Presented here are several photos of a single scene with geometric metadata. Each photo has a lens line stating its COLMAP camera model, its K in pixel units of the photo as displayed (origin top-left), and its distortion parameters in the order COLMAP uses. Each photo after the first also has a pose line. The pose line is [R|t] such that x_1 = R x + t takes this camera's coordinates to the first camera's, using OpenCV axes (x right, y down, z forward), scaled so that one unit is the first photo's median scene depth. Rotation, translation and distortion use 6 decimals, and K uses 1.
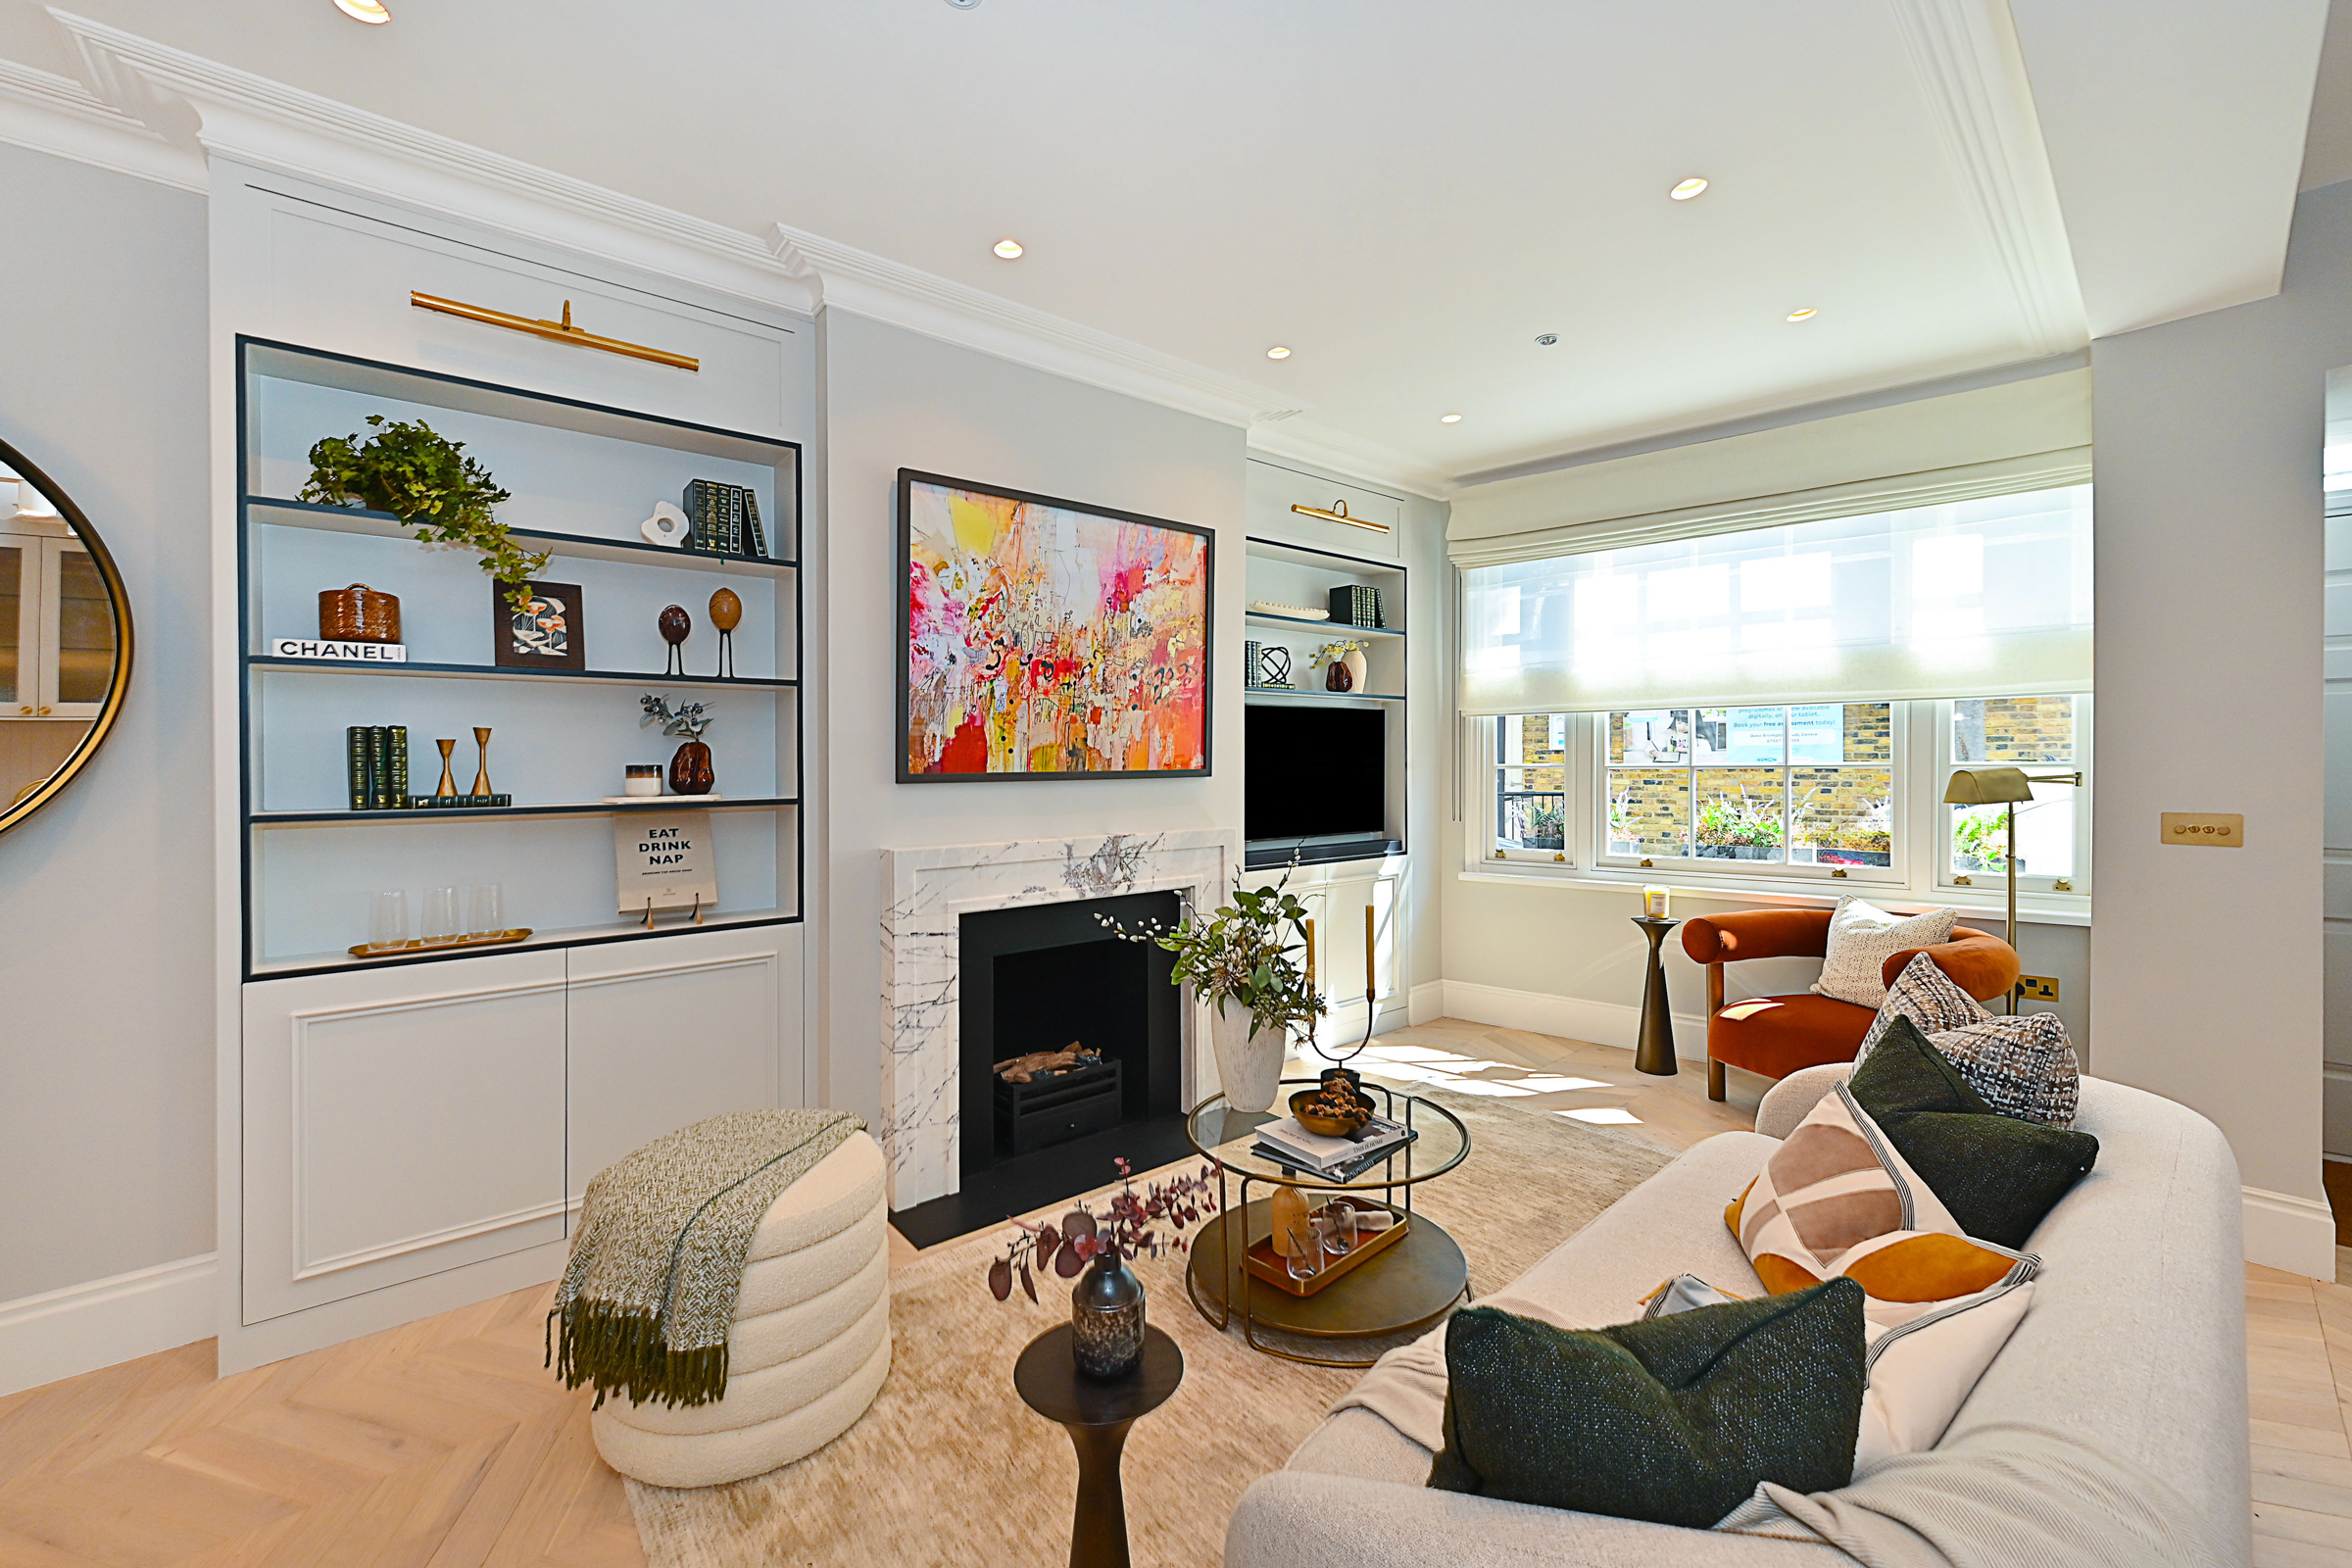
lens RADIAL K [[919.2, 0, 1176.4], [0, 919.2, 771.6], [0, 0, 1]] dist [0.001940, 0.000287]
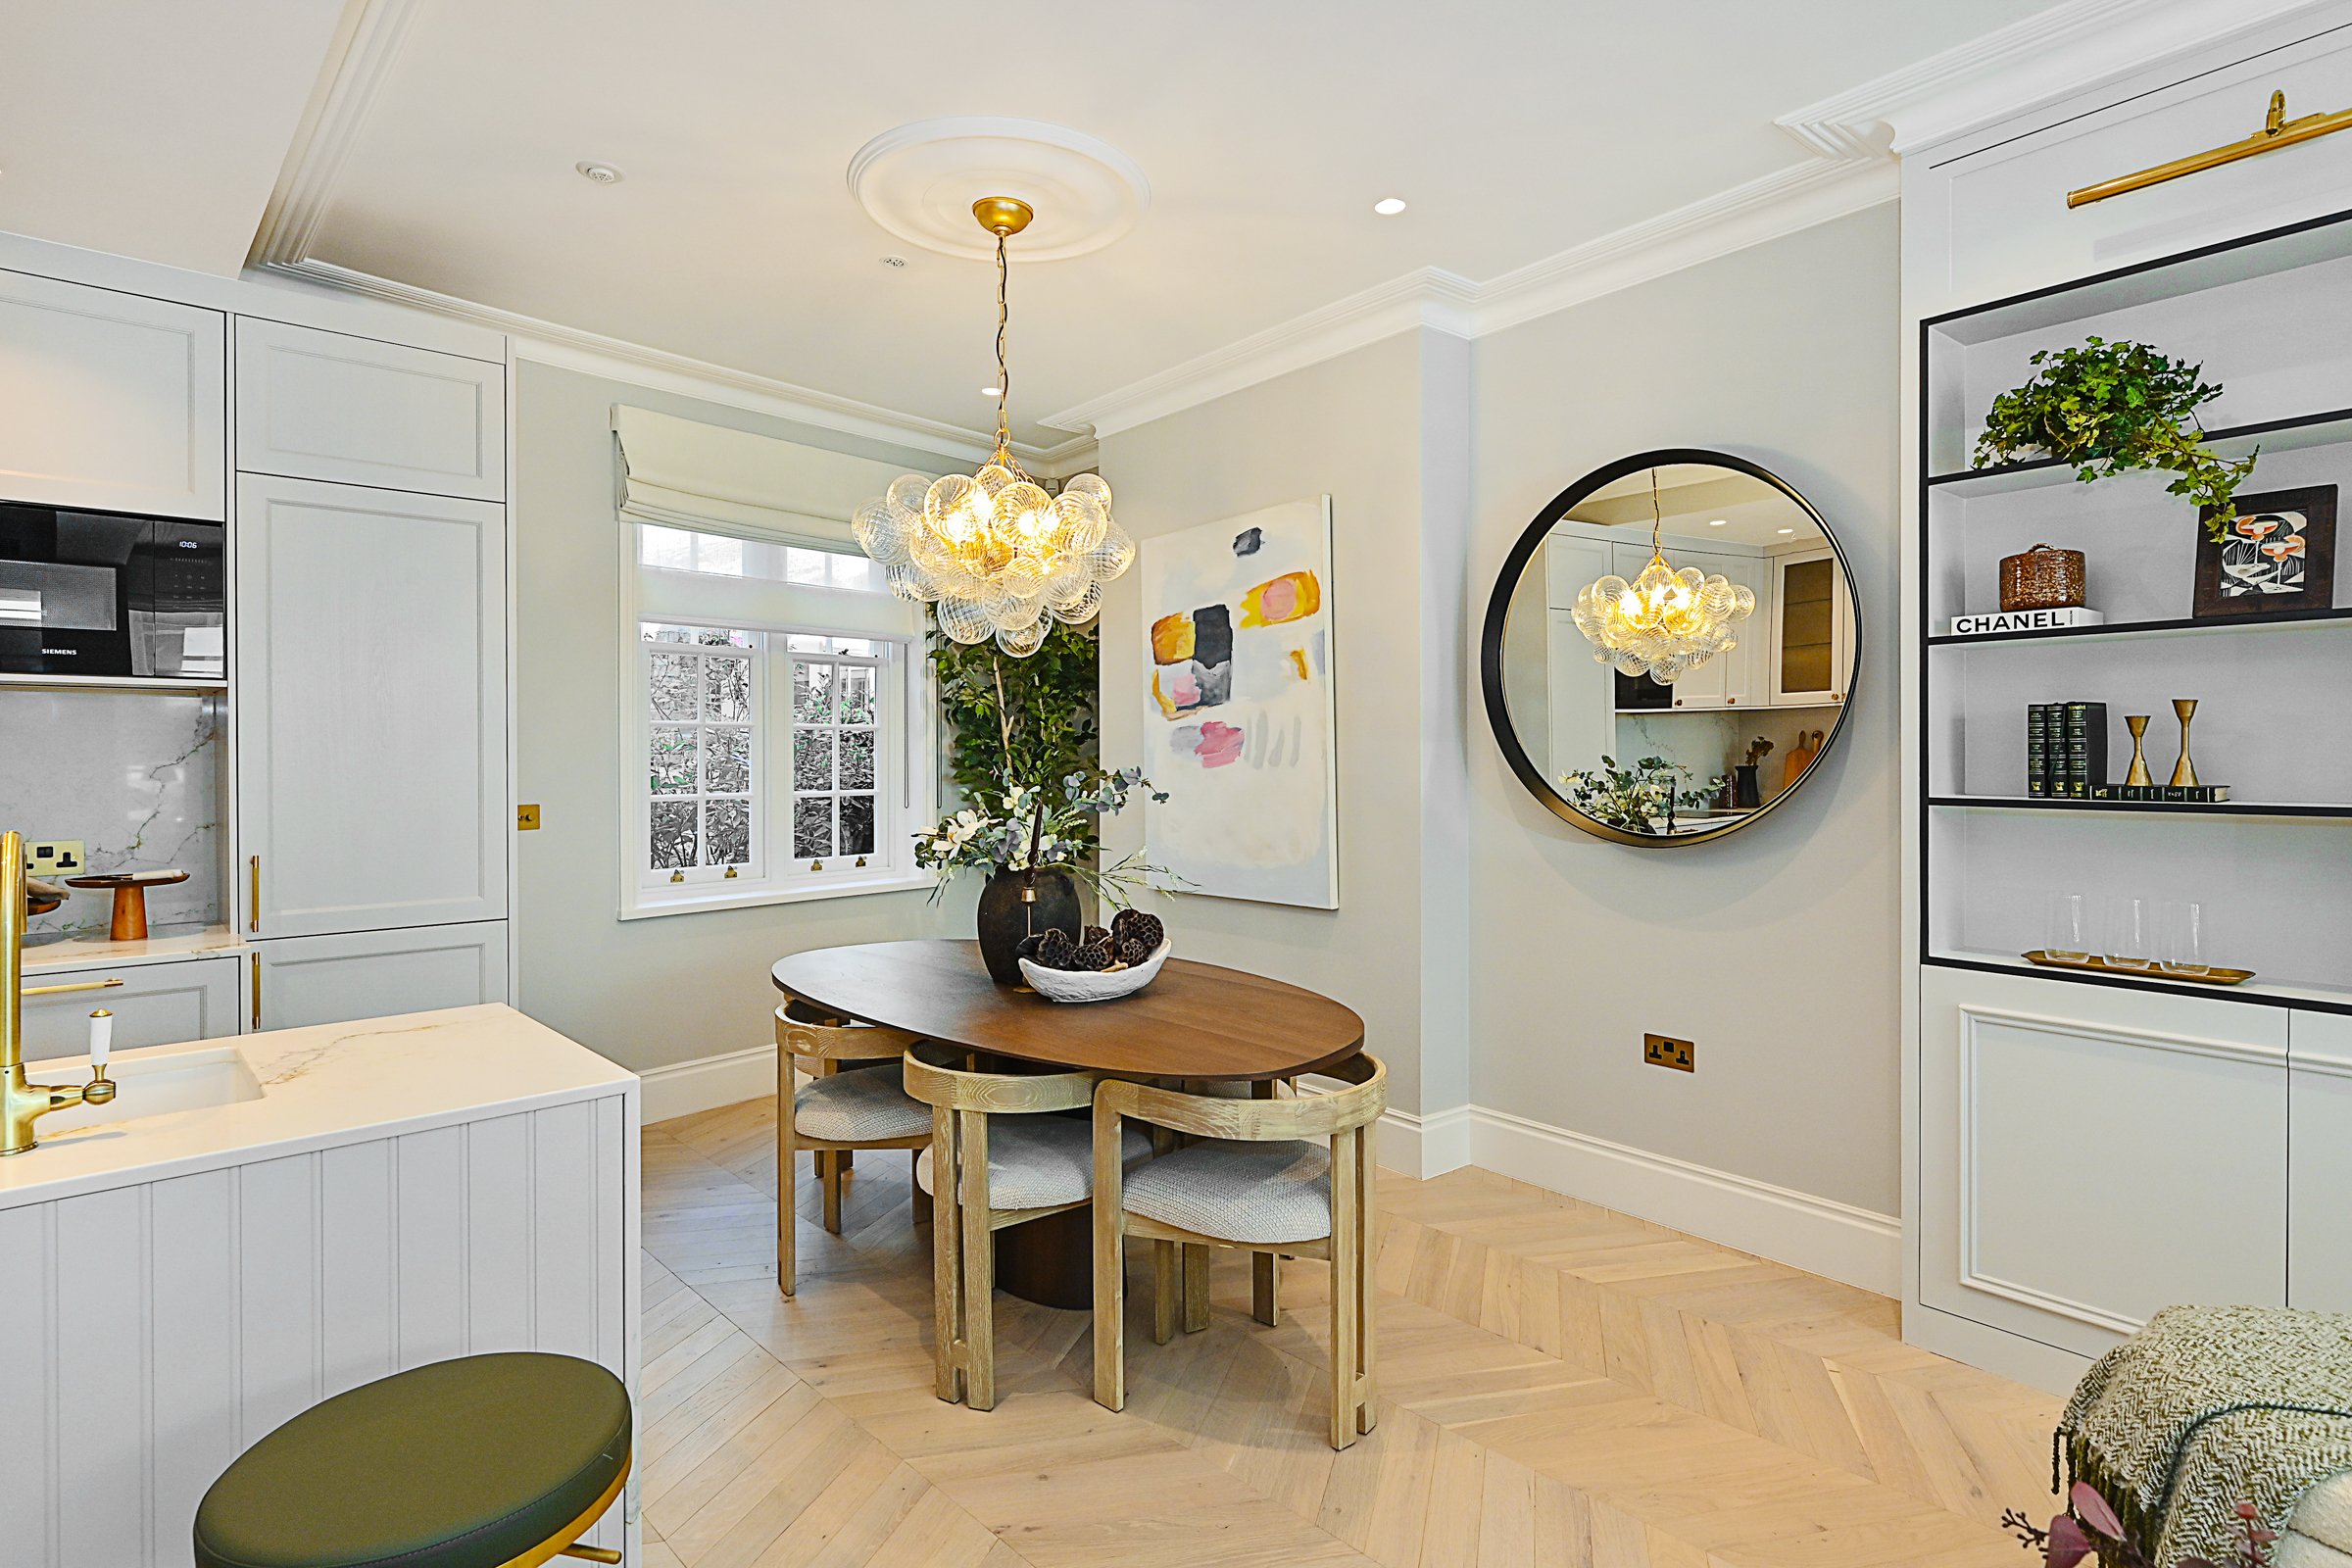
lens RADIAL K [[1149.2, 0, 1184.2], [0, 1149.2, 761.2], [0, 0, 1]] dist [-0.000038, -0.000460]
pose [[0.044168, 0.013079, -0.998939, 0.143110], [-0.006042, 0.999900, 0.012824, -0.002128], [0.999006, 0.005469, 0.044243, 0.095558]]
